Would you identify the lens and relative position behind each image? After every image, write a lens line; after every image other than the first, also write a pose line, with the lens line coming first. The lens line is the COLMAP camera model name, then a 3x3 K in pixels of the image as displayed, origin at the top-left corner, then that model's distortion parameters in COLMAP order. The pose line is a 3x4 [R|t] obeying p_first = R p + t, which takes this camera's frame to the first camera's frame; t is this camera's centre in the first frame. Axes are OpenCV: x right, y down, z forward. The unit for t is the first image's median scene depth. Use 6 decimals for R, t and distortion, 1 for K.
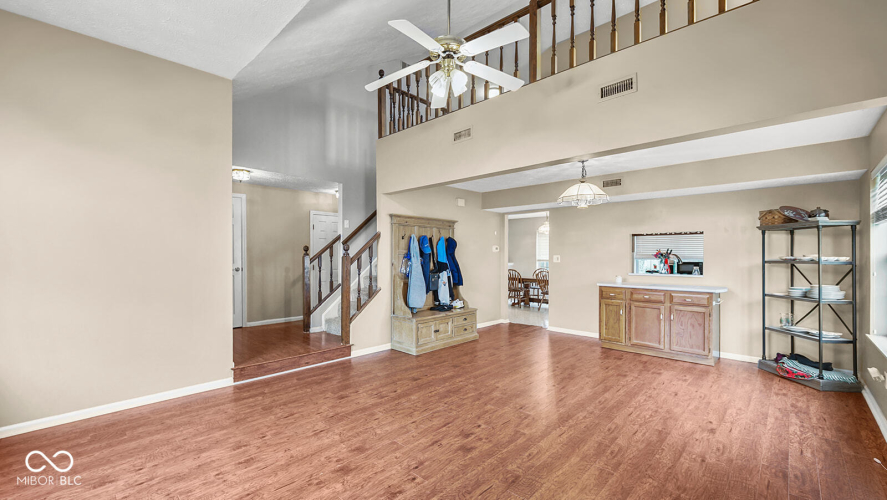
lens RADIAL K [[364.8, 0, 442.8], [0, 364.8, 254.3], [0, 0, 1]] dist [-0.000724, -0.000156]
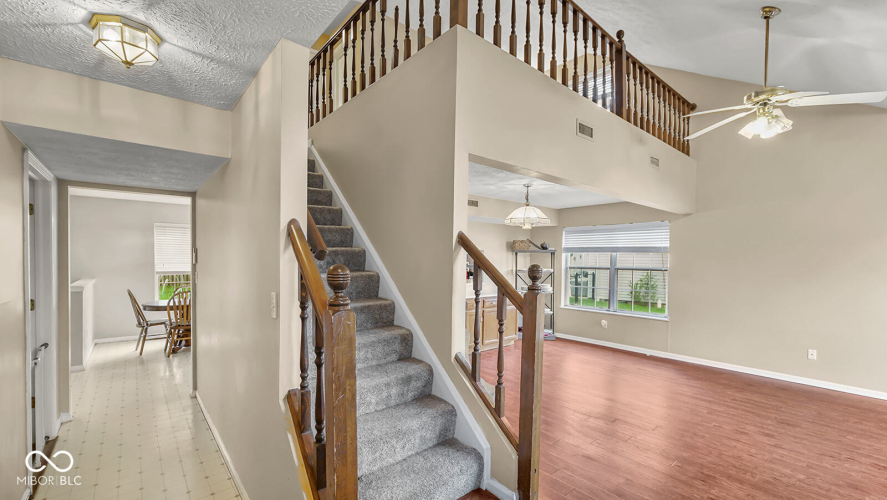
lens RADIAL K [[365.9, 0, 445.7], [0, 365.9, 267.3], [0, 0, 1]] dist [0.001203, 0.000201]
pose [[0.099258, -0.024243, 0.994766, -0.752409], [-0.014142, 0.999568, 0.025771, -0.037205], [-0.994961, -0.016626, 0.098872, 1.157330]]
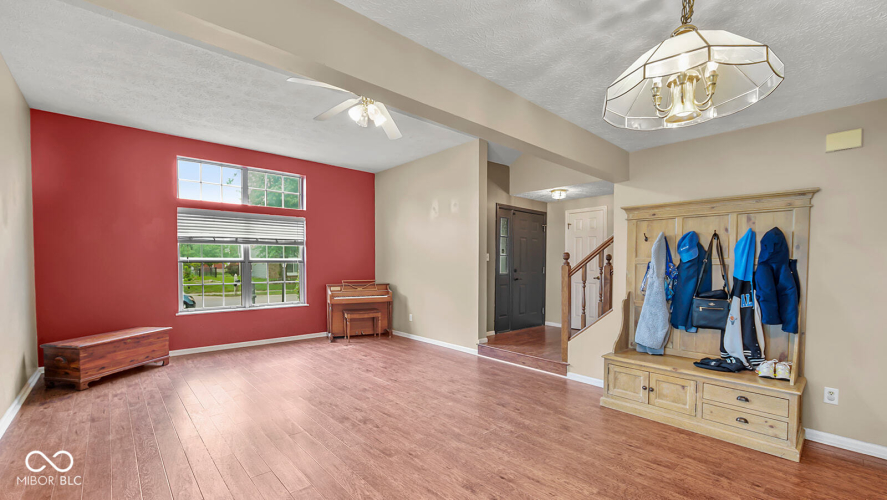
lens RADIAL K [[376.8, 0, 440.2], [0, 376.8, 274.1], [0, 0, 1]] dist [-0.000488, -0.000070]
pose [[-0.083058, 0.029239, -0.996116, 0.754368], [-0.002310, 0.999561, 0.029532, 0.000044], [0.996542, 0.004754, -0.082954, 0.833213]]
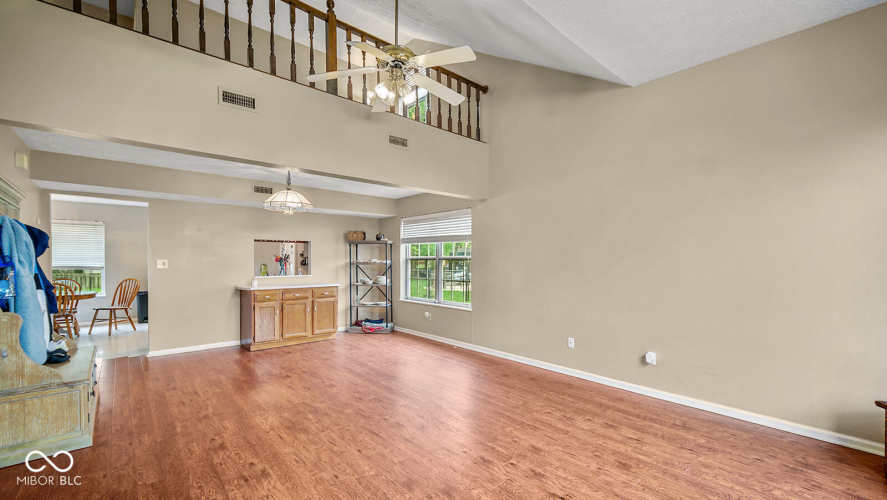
lens RADIAL K [[360.2, 0, 438.4], [0, 360.2, 264.7], [0, 0, 1]] dist [-0.001274, -0.000137]
pose [[0.088153, -0.015608, 0.995985, -0.618084], [-0.004760, 0.999859, 0.016090, -0.002094], [-0.996096, -0.006160, 0.088067, 0.494430]]
